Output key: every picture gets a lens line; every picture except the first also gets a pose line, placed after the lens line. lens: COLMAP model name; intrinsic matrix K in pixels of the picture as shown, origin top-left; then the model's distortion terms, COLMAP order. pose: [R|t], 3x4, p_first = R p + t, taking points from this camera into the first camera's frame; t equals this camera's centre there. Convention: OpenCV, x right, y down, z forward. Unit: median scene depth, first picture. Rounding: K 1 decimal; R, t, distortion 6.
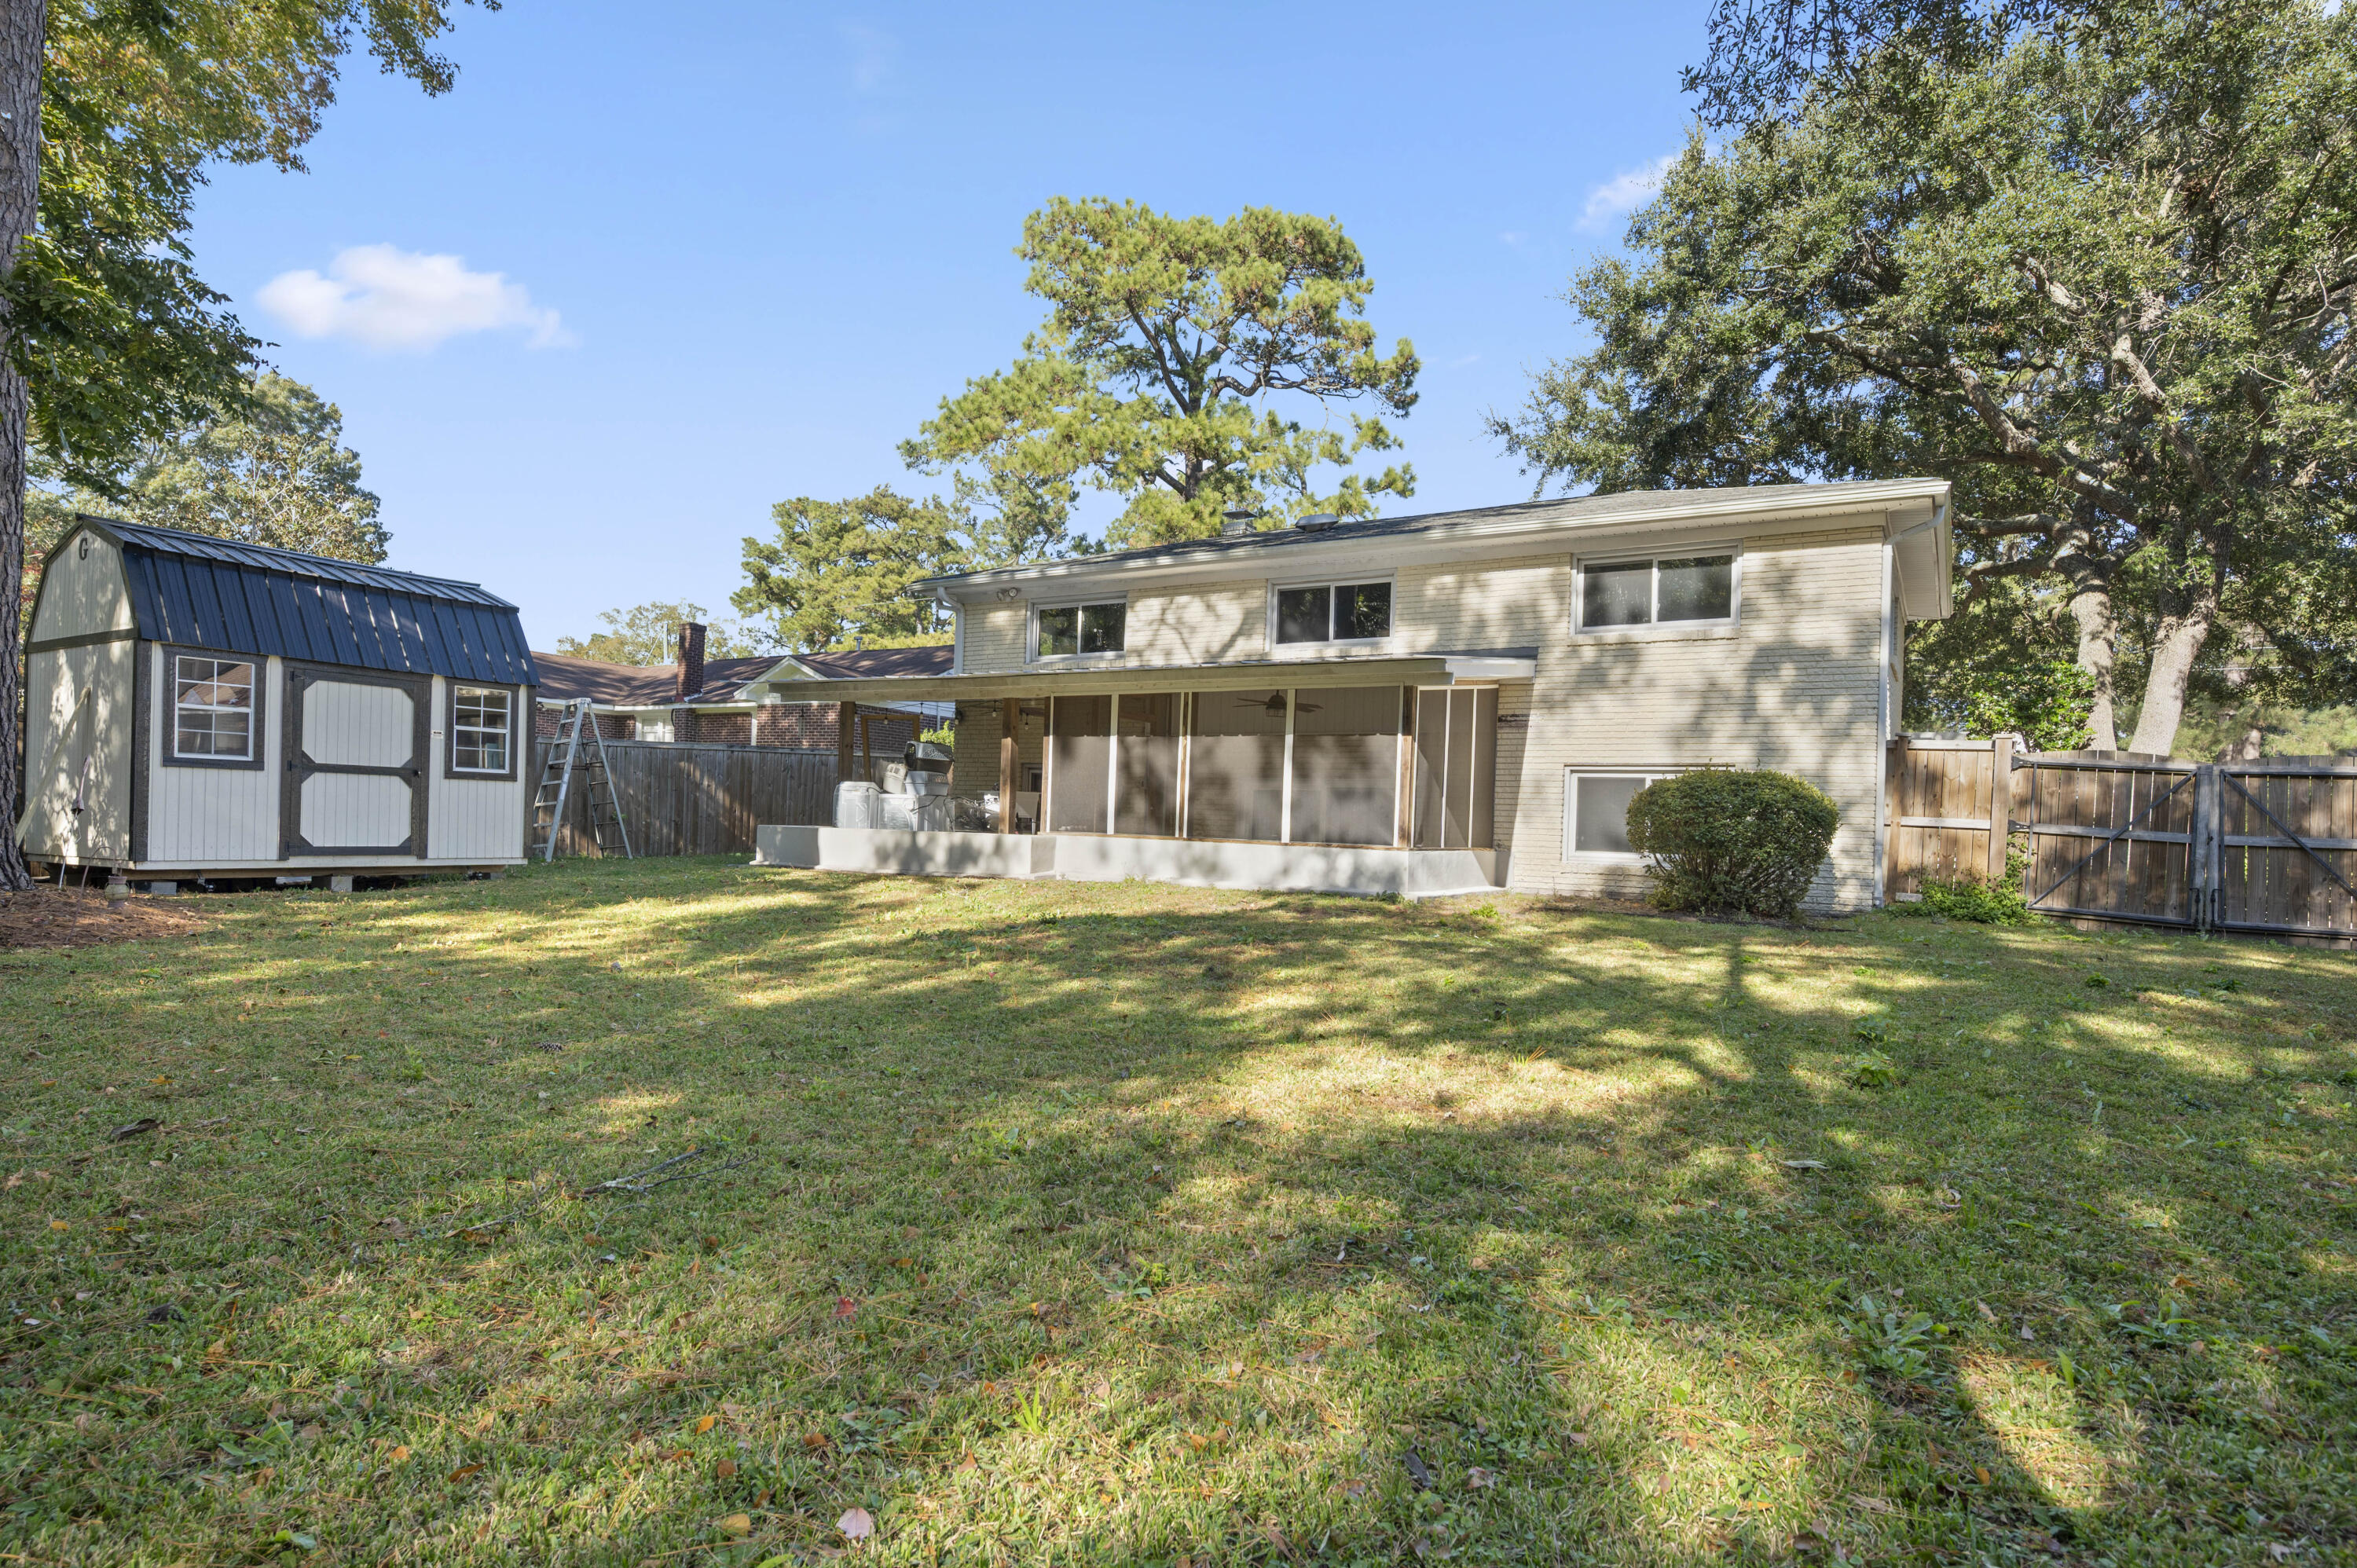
lens RADIAL K [[1237.5, 0, 1177.1], [0, 1237.5, 836.1], [0, 0, 1]] dist [0.001535, -0.000089]
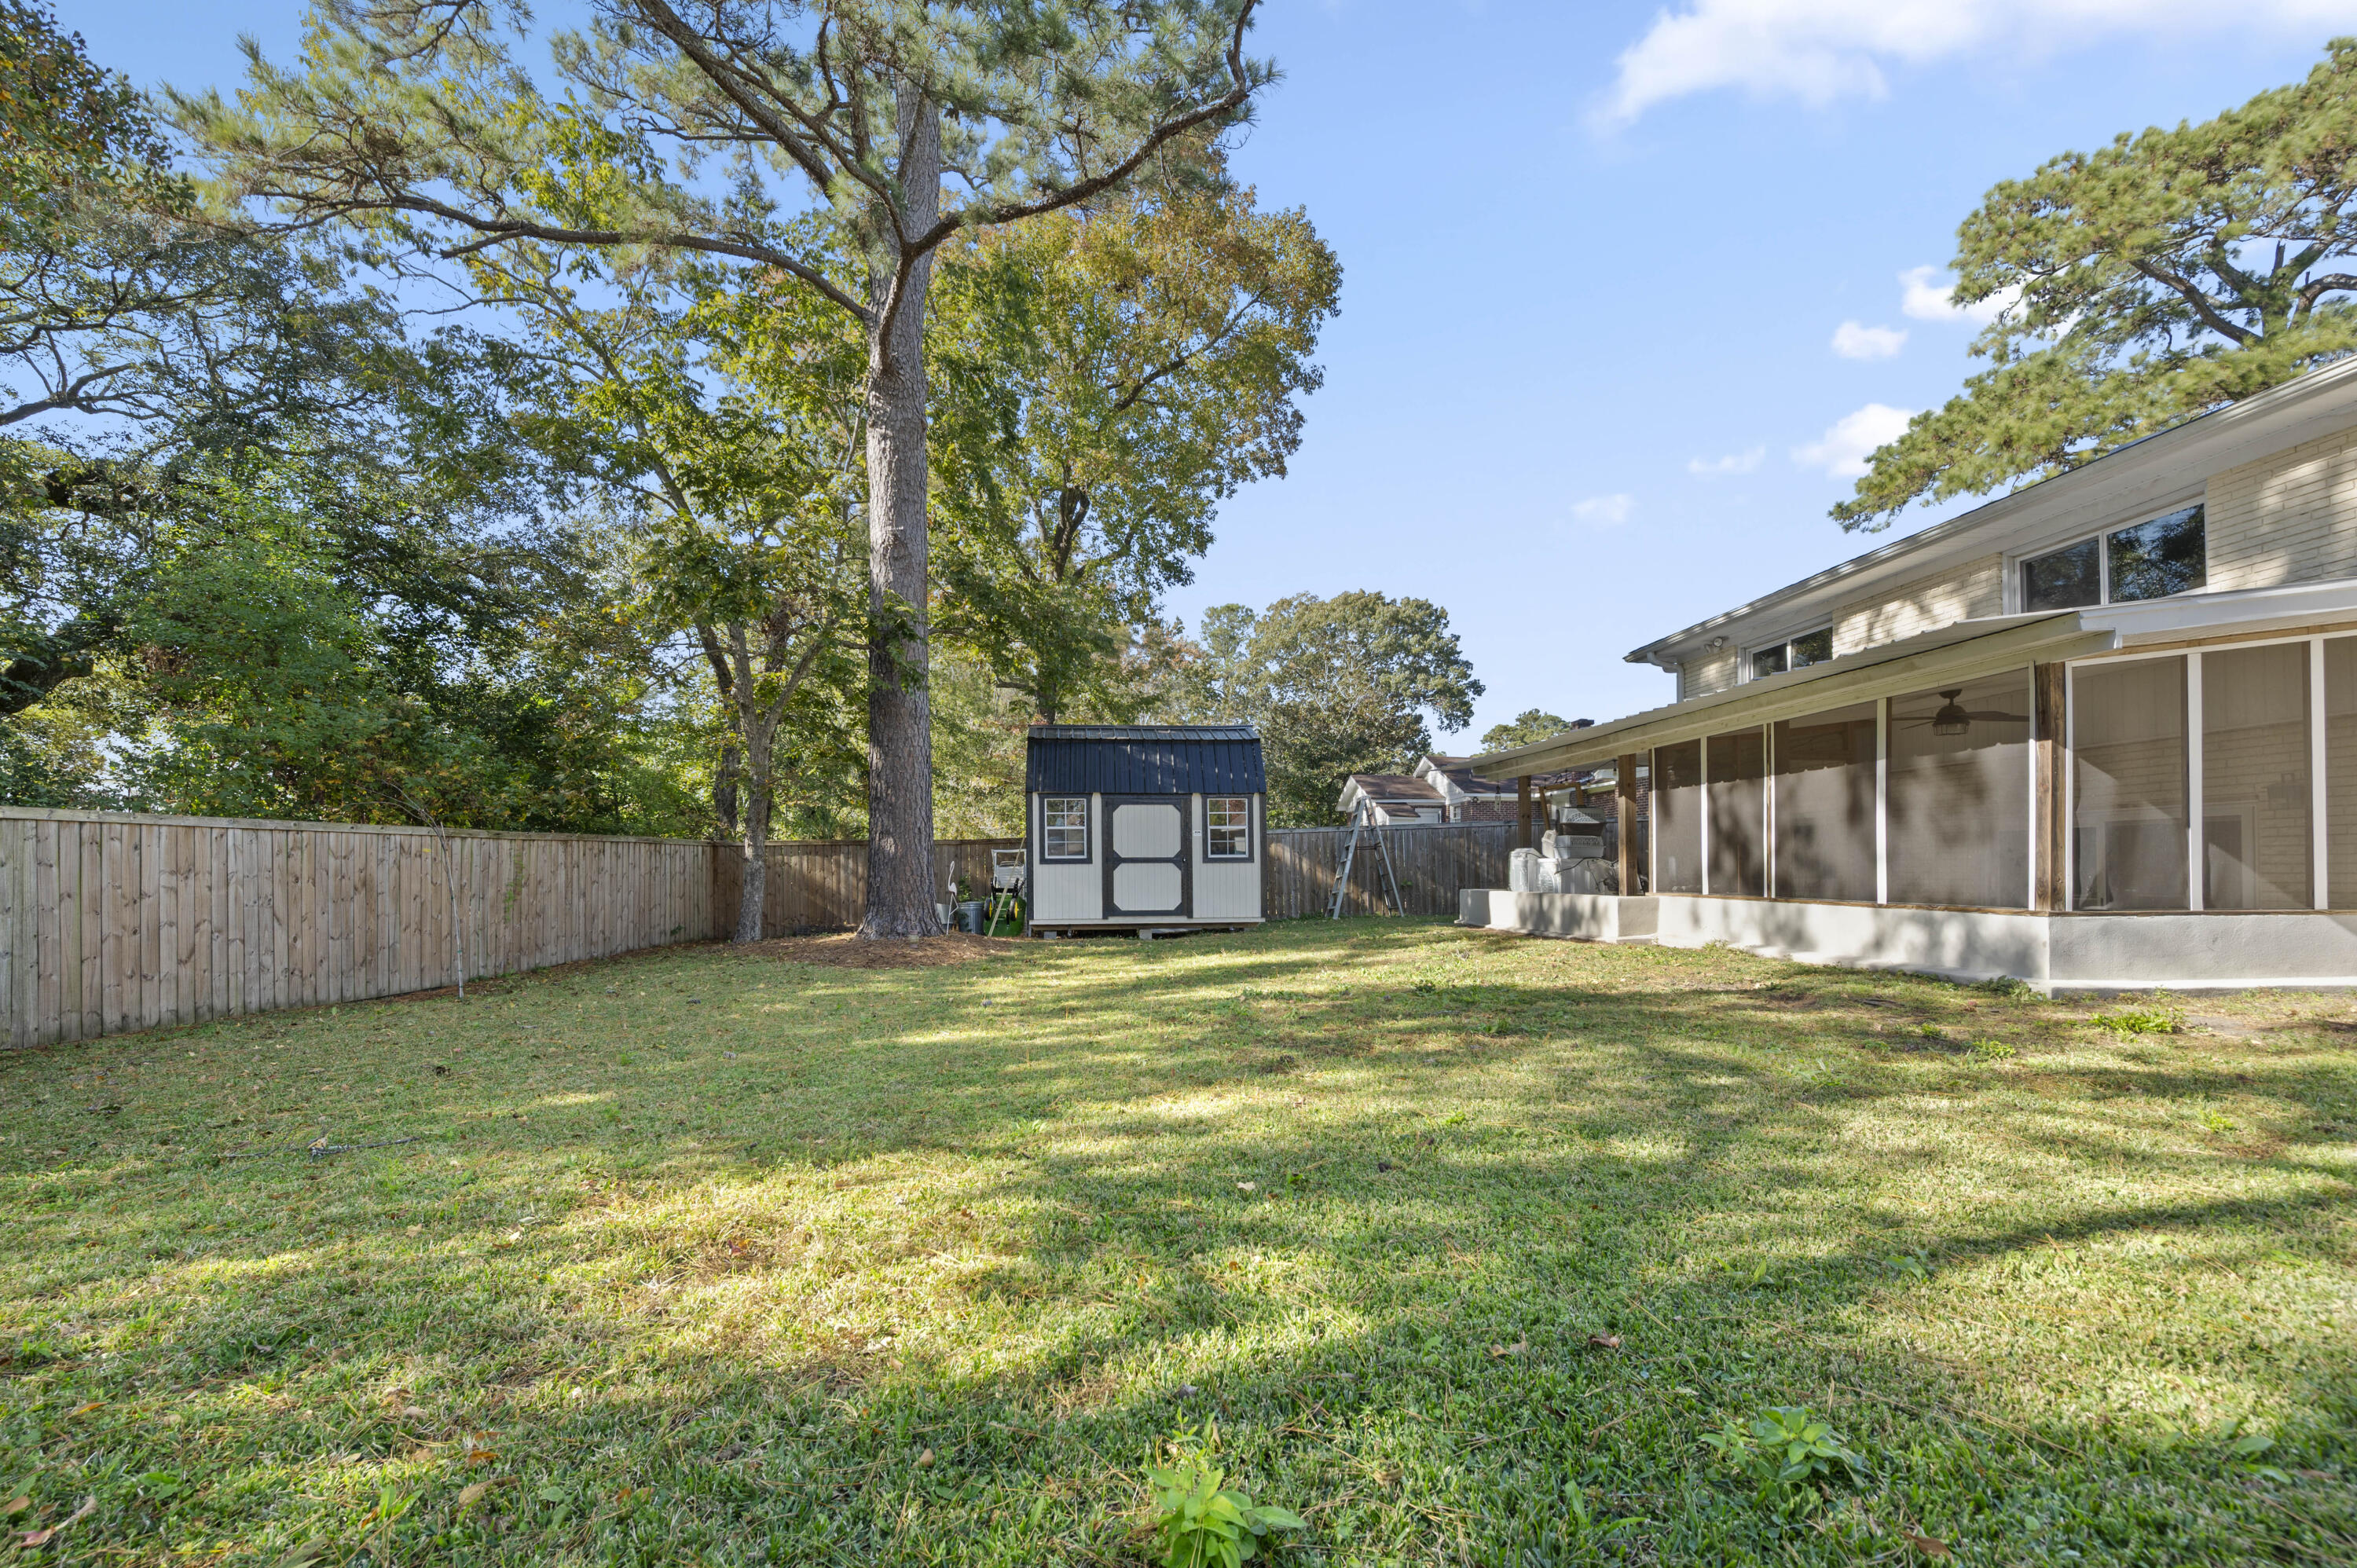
lens RADIAL K [[966.1, 0, 1179.5], [0, 966.1, 864.4], [0, 0, 1]] dist [-0.003522, -0.000576]
pose [[0.582941, -0.038022, -0.811625, 0.298936], [0.013331, 0.999218, -0.037236, -0.002944], [0.812405, 0.010887, 0.582991, 0.300398]]
